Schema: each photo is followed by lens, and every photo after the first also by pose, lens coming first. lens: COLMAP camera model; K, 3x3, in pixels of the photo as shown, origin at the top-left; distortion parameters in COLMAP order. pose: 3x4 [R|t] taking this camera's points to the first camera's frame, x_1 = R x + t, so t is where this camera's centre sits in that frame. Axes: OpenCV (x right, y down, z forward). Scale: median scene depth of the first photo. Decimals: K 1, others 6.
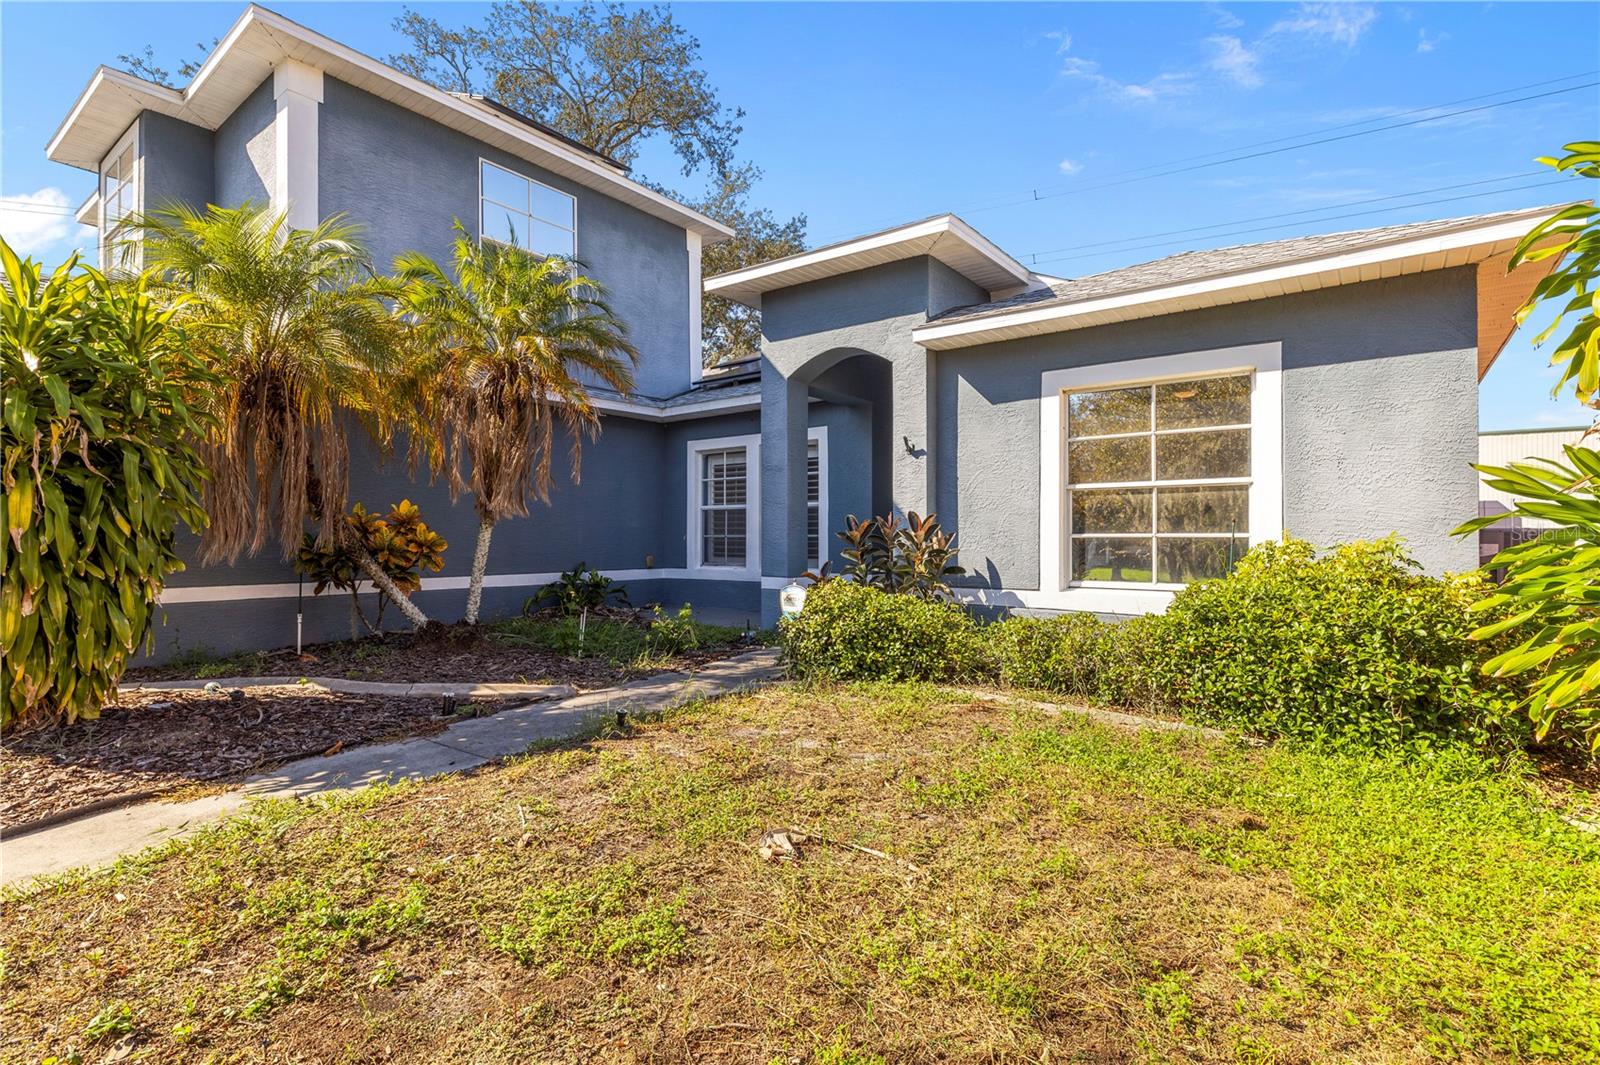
lens RADIAL K [[775.8, 0, 794.6], [0, 775.8, 531.9], [0, 0, 1]] dist [0.001733, -0.000006]
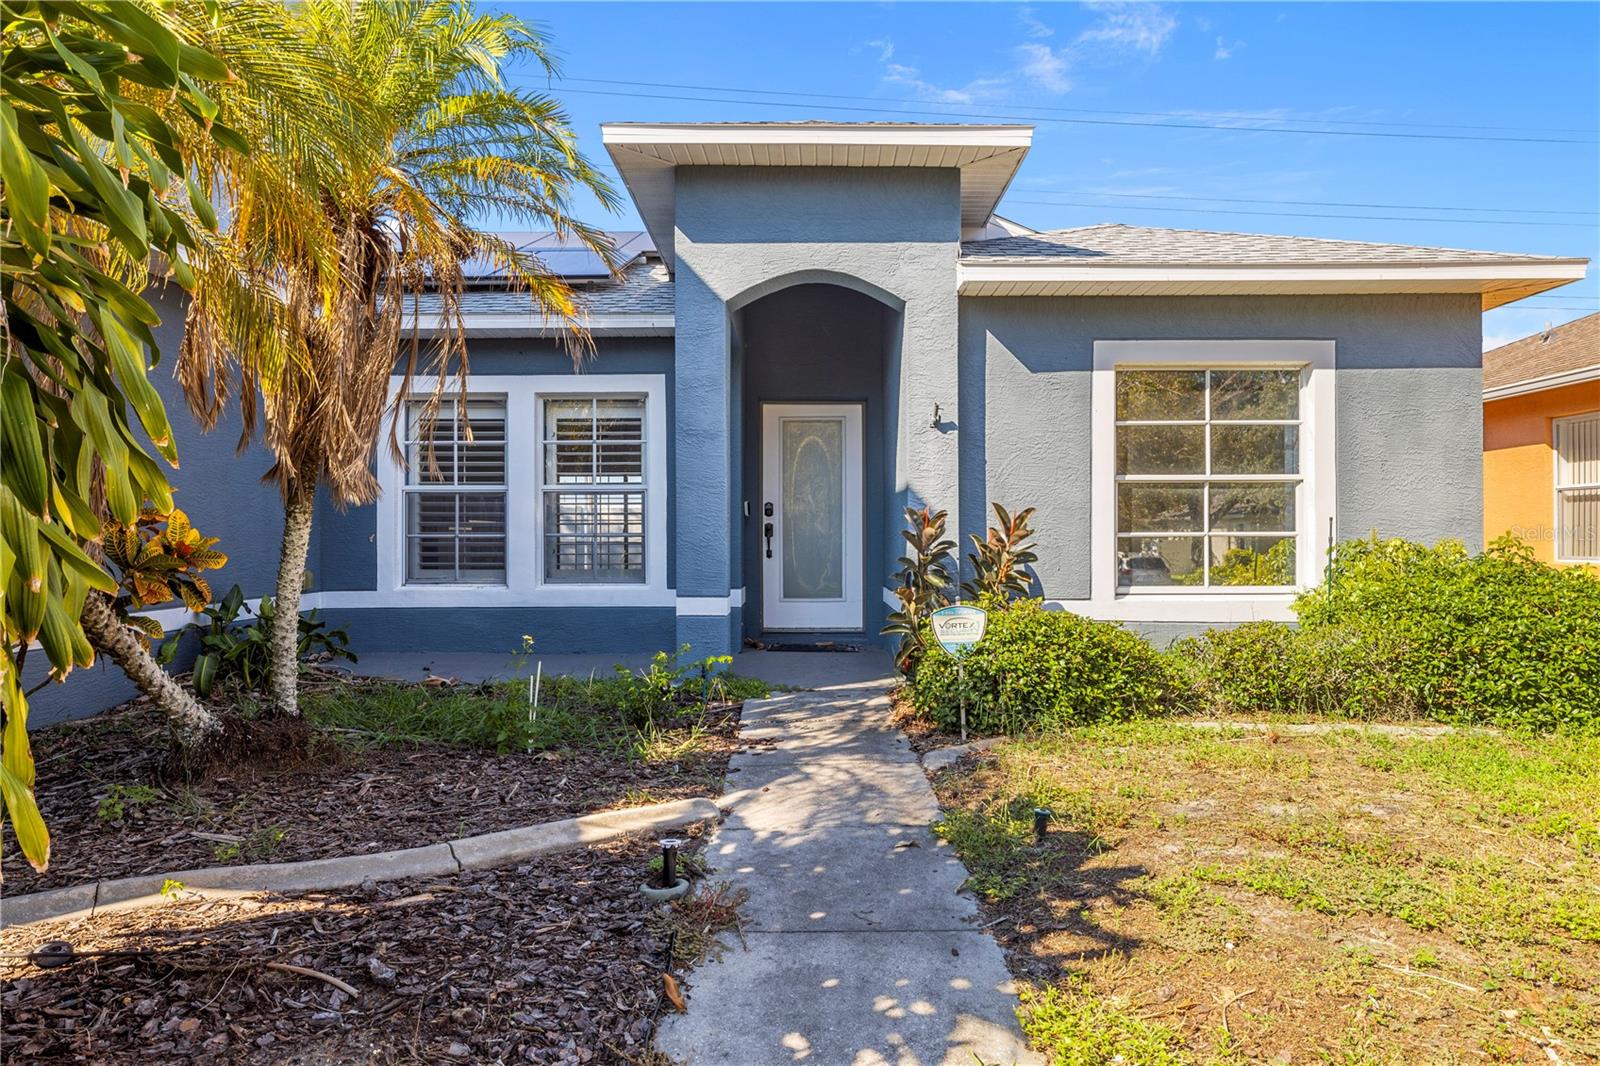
lens RADIAL K [[1025.4, 0, 801.8], [0, 1025.4, 535.0], [0, 0, 1]] dist [0.006753, 0.000233]
pose [[0.790249, -0.001848, 0.612783, -0.614177], [-0.001941, 0.999983, 0.005519, -0.000290], [-0.612783, -0.005551, 0.790232, 0.311805]]
